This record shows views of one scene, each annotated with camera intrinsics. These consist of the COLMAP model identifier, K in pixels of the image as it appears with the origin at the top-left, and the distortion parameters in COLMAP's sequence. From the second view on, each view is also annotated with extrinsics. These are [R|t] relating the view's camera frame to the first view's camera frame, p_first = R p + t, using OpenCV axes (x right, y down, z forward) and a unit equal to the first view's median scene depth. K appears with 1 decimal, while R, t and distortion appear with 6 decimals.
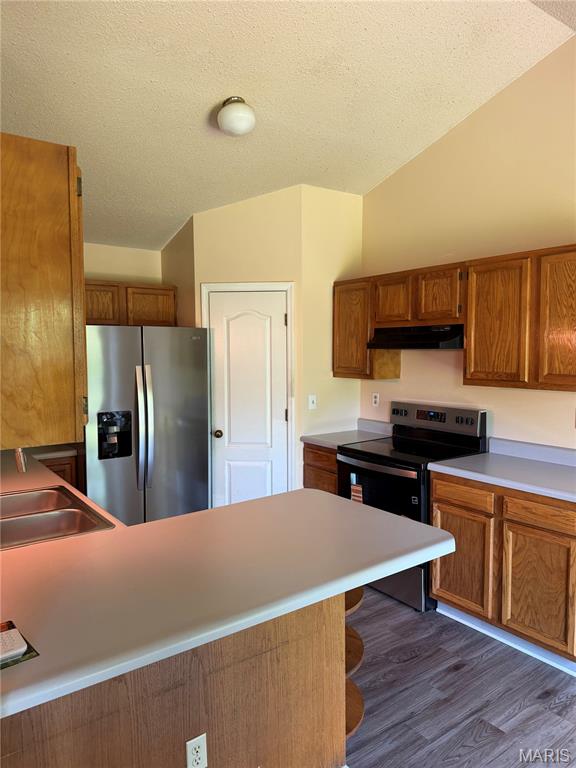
lens RADIAL K [[541.6, 0, 293.8], [0, 541.6, 384.4], [0, 0, 1]] dist [0.033518, -0.028021]
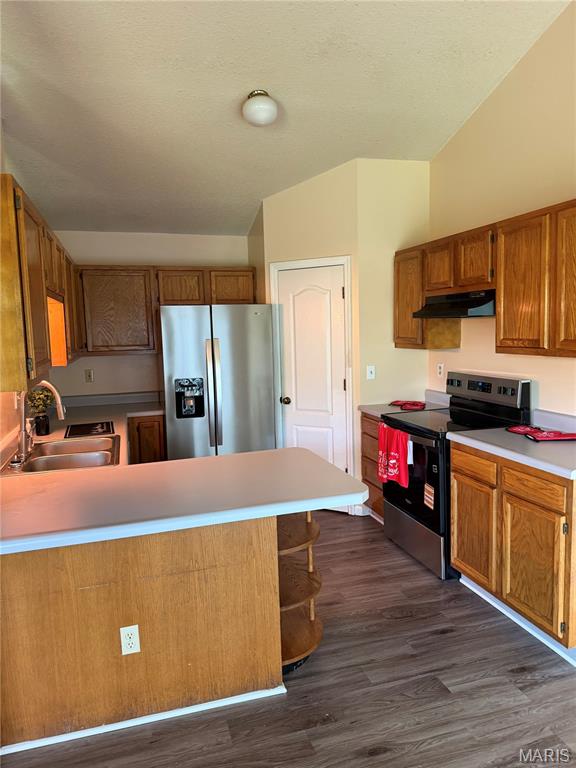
lens RADIAL K [[541.6, 0, 291.0], [0, 541.6, 380.6], [0, 0, 1]] dist [0.033518, -0.028021]
pose [[0.939813, 0.009663, -0.341554, 0.319893], [0.002705, 0.999358, 0.035716, 0.015083], [0.341680, -0.034491, 0.939183, -0.024460]]
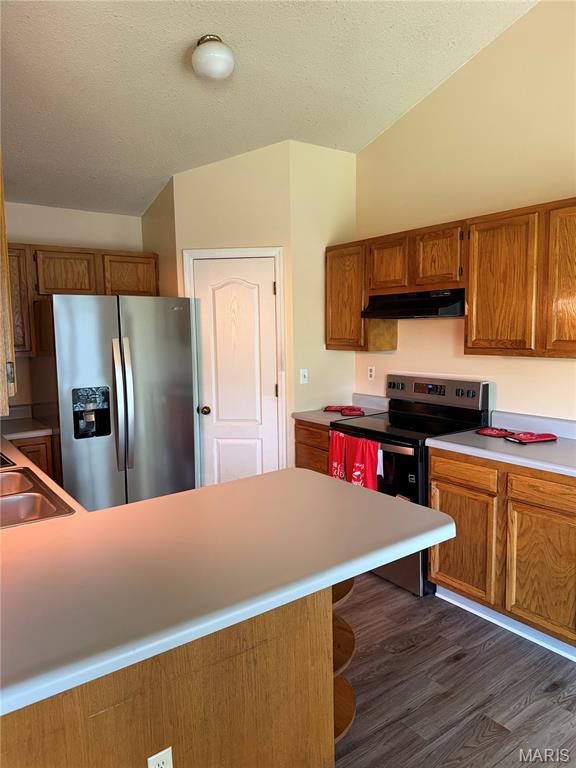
lens RADIAL K [[541.6, 0, 294.4], [0, 541.6, 381.8], [0, 0, 1]] dist [0.033518, -0.028021]
pose [[0.999943, -0.010646, 0.000852, 0.022539], [0.010611, 0.999352, 0.034394, 0.013326], [-0.001218, -0.034383, 0.999408, 0.076938]]
